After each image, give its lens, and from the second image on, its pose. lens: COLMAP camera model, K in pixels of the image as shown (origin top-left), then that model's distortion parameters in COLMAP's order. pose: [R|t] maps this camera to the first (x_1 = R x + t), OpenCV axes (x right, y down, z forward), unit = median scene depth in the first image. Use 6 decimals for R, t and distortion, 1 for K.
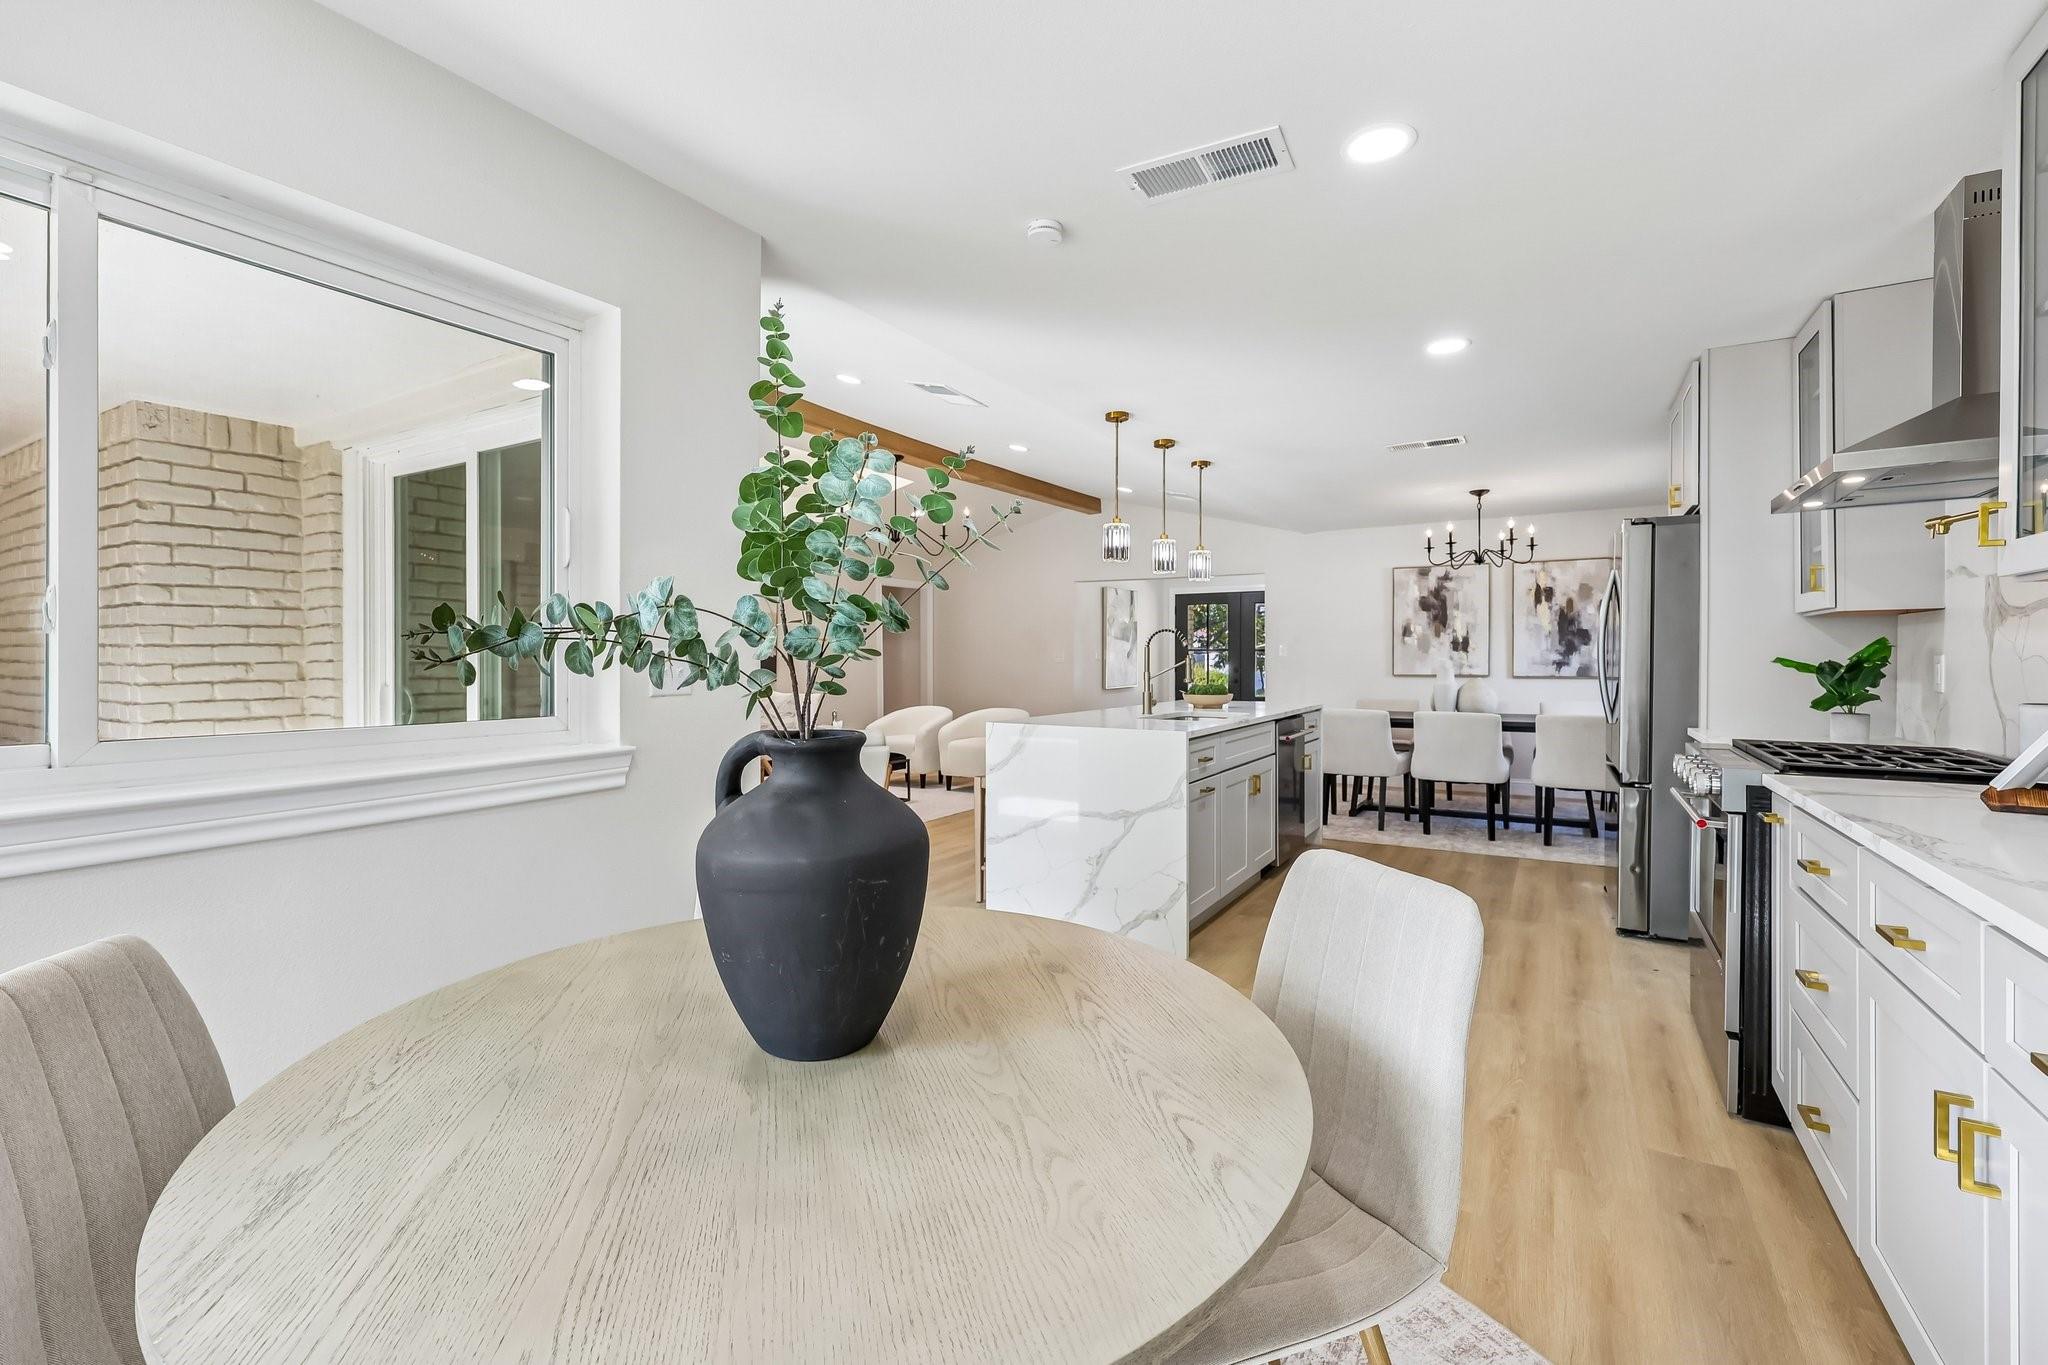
lens RADIAL K [[861.2, 0, 1015.4], [0, 861.2, 684.4], [0, 0, 1]] dist [0.001709, 0.000210]
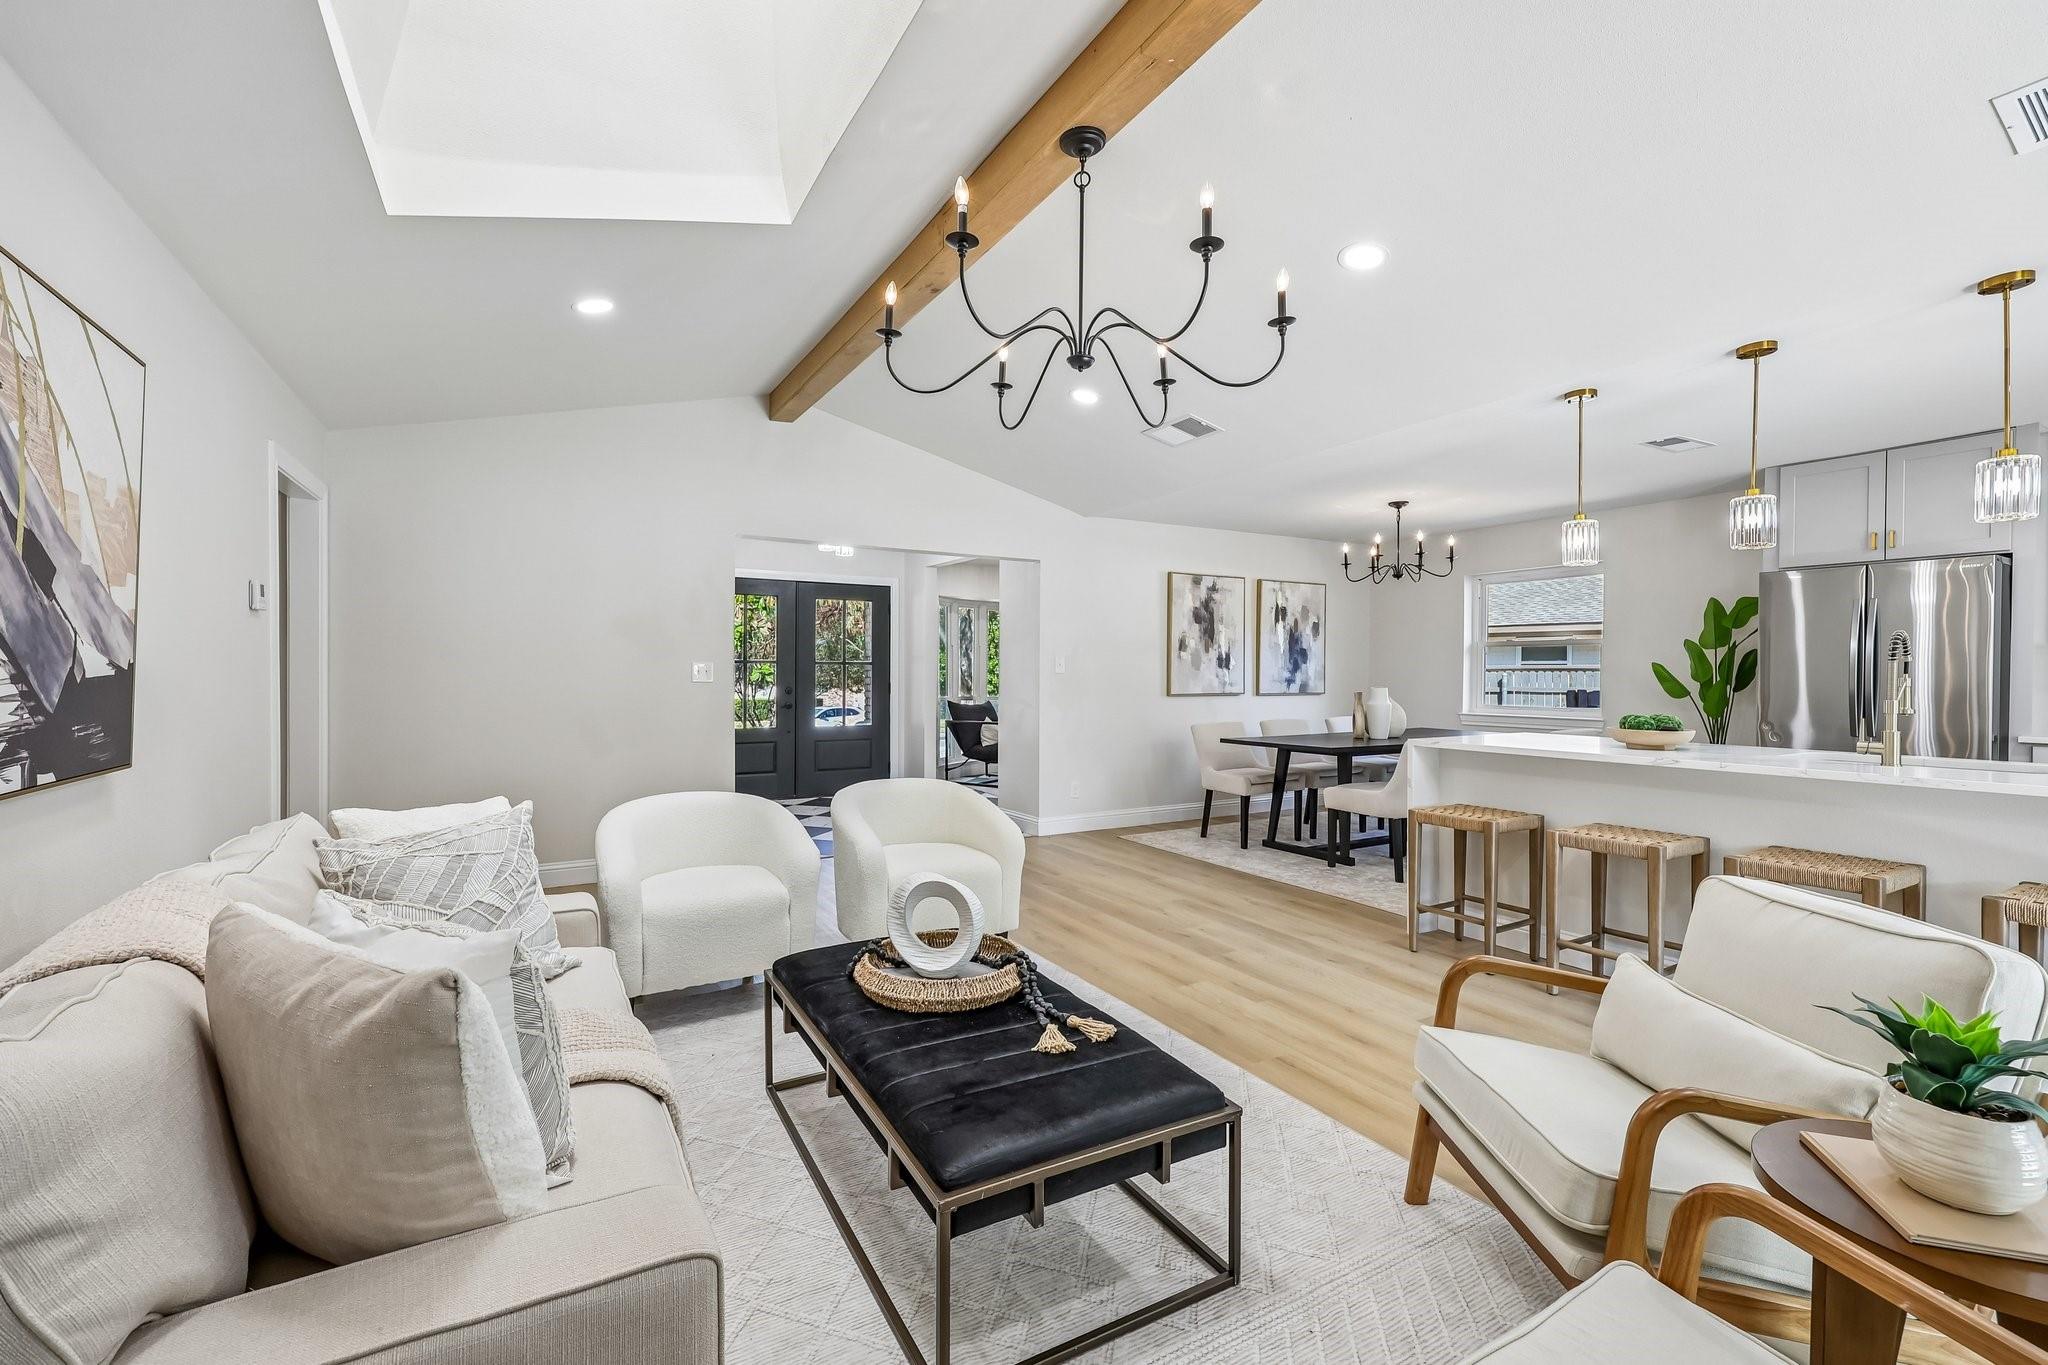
lens RADIAL K [[861.2, 0, 1015.4], [0, 861.2, 684.4], [0, 0, 1]] dist [0.001709, 0.000210]
pose [[0.498901, -0.012245, 0.866573, -0.410835], [0.019776, 0.999801, 0.002743, -0.027942], [-0.866434, 0.015769, 0.499043, 0.727954]]
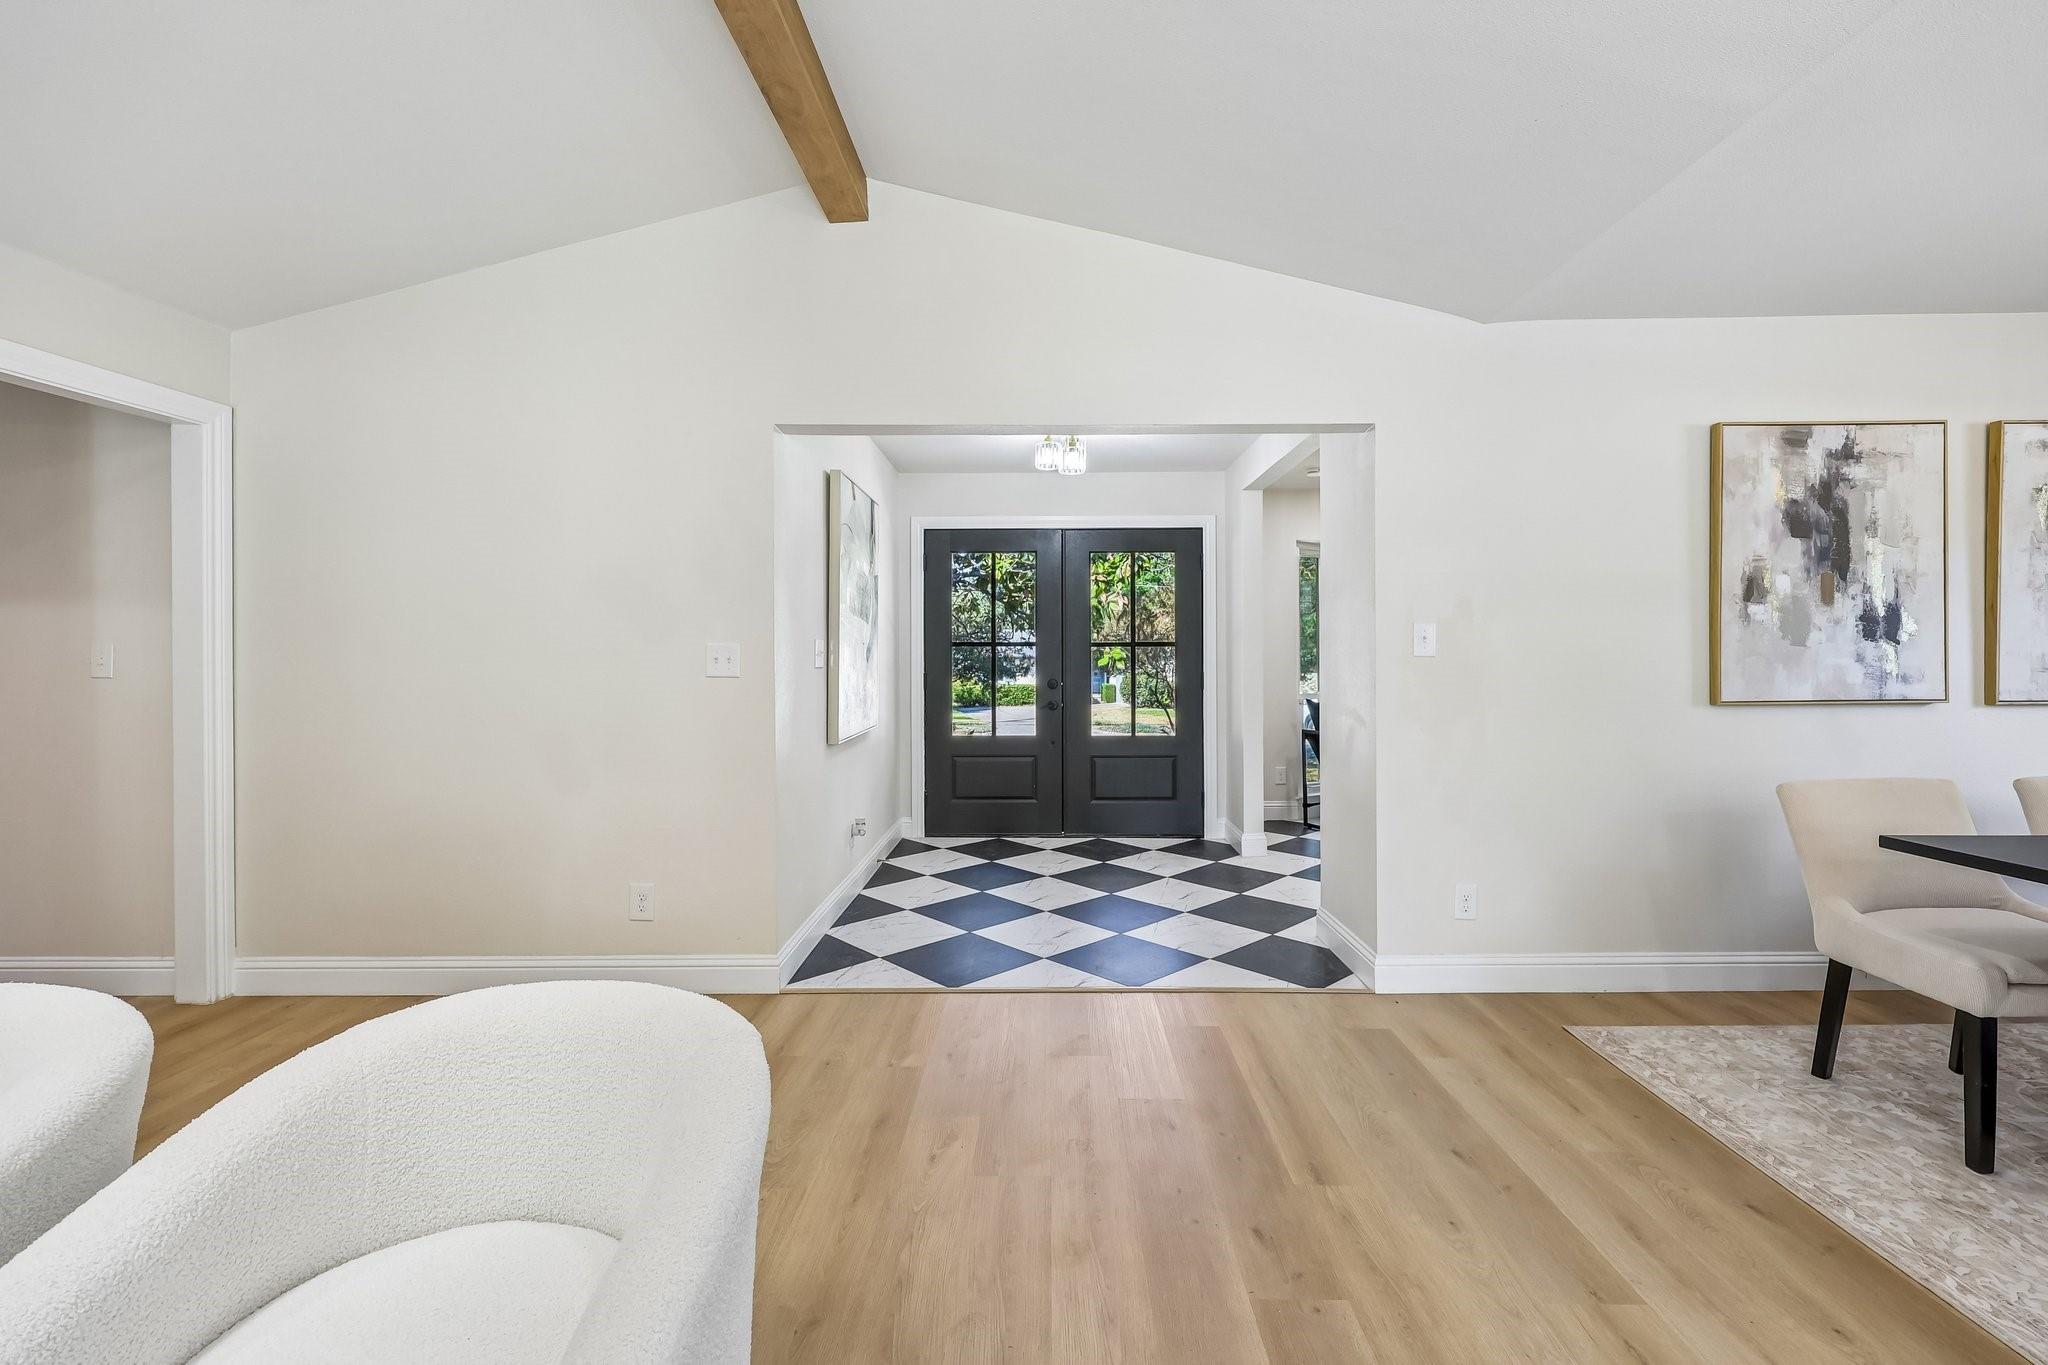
lens RADIAL K [[875.4, 0, 1042.5], [0, 875.4, 665.2], [0, 0, 1]] dist [0.003663, 0.000655]
pose [[0.859671, -0.007935, 0.510786, -0.022787], [0.020077, 0.999632, -0.018262, -0.027389], [-0.510453, 0.025954, 0.859514, 0.848867]]
